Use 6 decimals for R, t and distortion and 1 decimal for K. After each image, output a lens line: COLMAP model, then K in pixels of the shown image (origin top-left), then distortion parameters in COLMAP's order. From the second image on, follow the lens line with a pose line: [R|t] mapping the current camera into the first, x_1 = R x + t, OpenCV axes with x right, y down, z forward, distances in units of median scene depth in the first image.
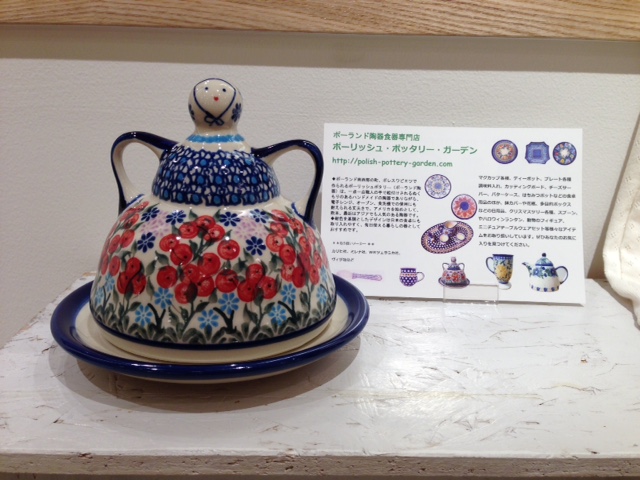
lens RADIAL K [[565.8, 0, 320.0], [0, 565.8, 240.0], [0, 0, 1]] dist [0.010007, 0.005725]
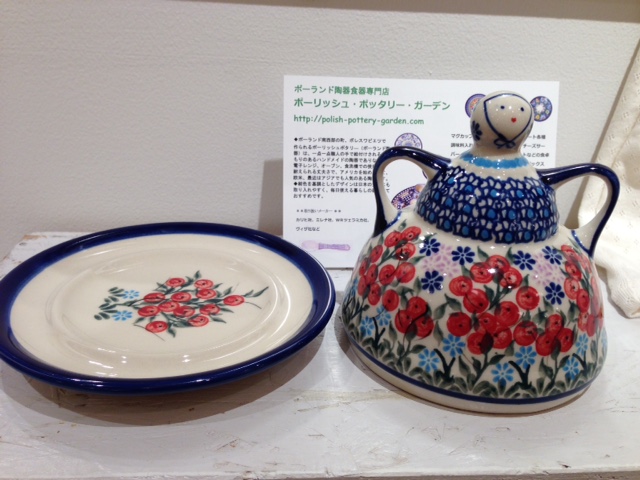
lens RADIAL K [[565.8, 0, 320.0], [0, 565.8, 240.0], [0, 0, 1]] dist [0.010007, 0.005725]
pose [[0.988410, 0.058449, -0.140105, -0.361642], [-0.038203, 0.988976, 0.143064, -0.188712], [0.146922, -0.136053, 0.979747, 0.075033]]
